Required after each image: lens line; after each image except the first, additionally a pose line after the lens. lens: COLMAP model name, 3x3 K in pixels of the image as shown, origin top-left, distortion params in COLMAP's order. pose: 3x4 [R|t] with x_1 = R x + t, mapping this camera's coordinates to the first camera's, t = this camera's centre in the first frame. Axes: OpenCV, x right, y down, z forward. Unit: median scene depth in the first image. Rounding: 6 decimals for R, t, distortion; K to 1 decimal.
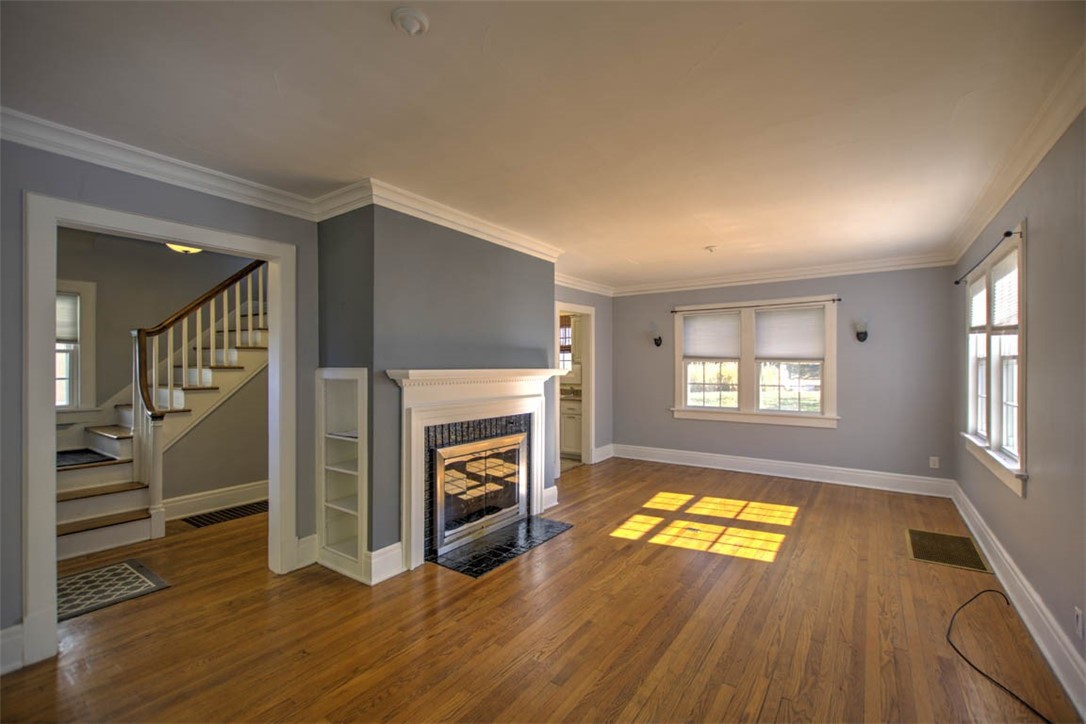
lens RADIAL K [[468.5, 0, 537.1], [0, 468.5, 365.8], [0, 0, 1]] dist [-0.000532, -0.000202]
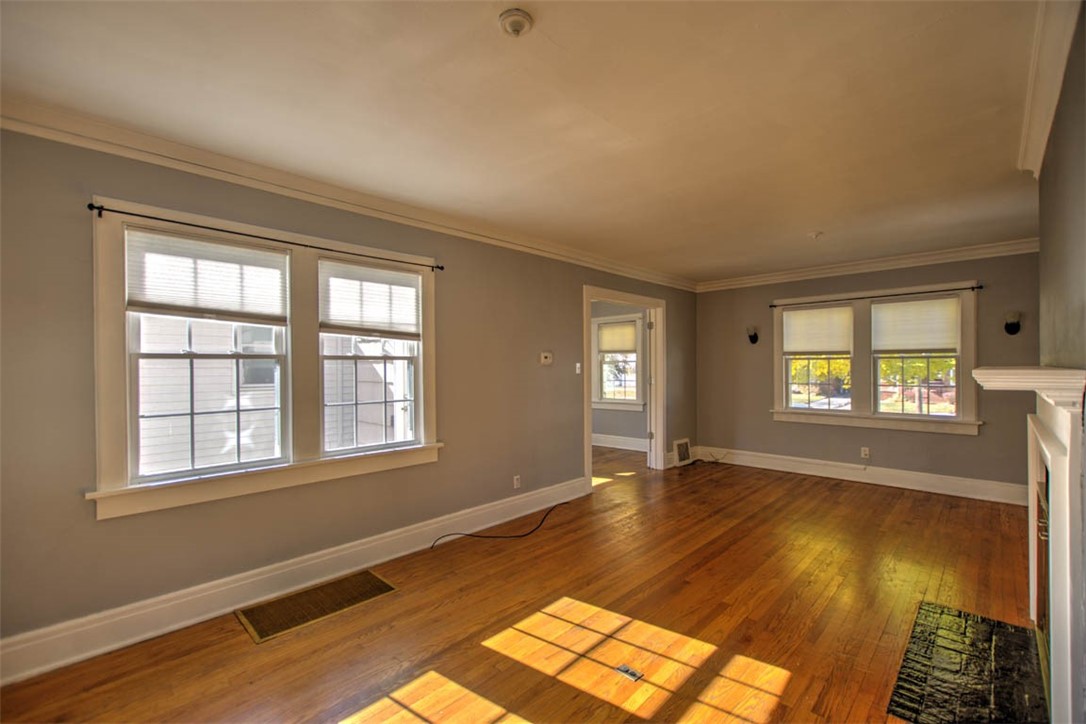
lens RADIAL K [[468.5, 0, 537.1], [0, 468.5, 365.8], [0, 0, 1]] dist [-0.000532, -0.000202]
pose [[-0.987782, 0.004240, 0.155783, 0.372821], [0.004693, 0.999986, 0.002541, -0.000325], [-0.155770, 0.003242, -0.987788, 1.640184]]
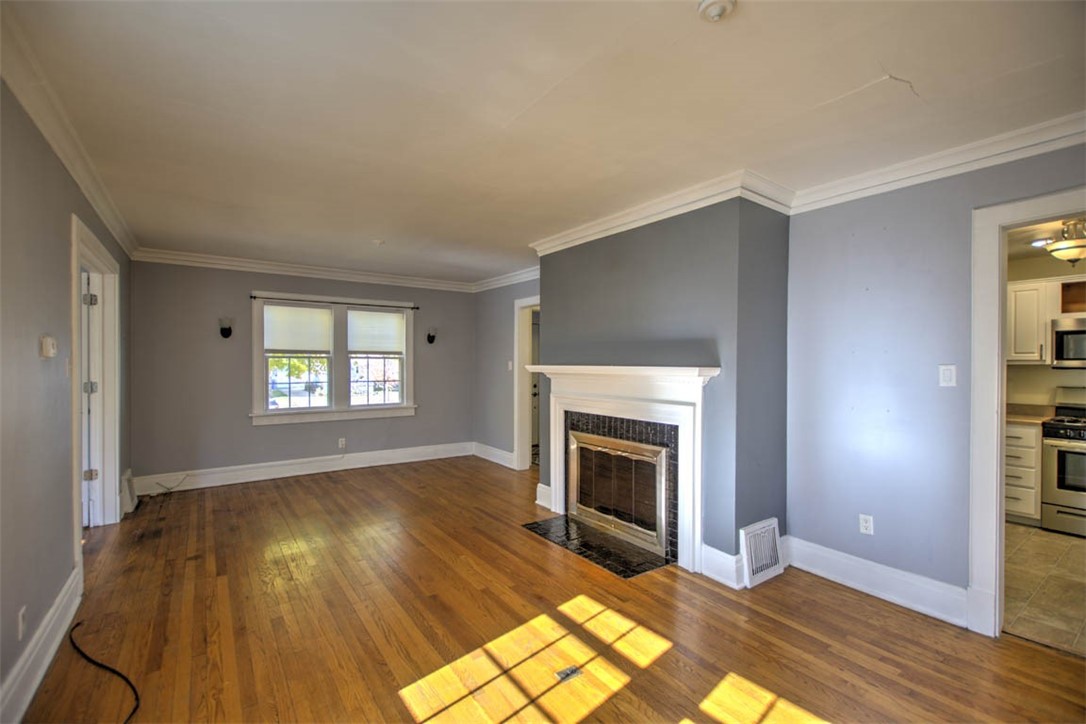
lens RADIAL K [[468.5, 0, 537.1], [0, 468.5, 365.8], [0, 0, 1]] dist [-0.000532, -0.000202]
pose [[-0.330513, 0.004142, -0.943793, 0.893439], [-0.002682, 0.999982, 0.005328, 0.001890], [0.943798, 0.004292, -0.330496, 1.211746]]
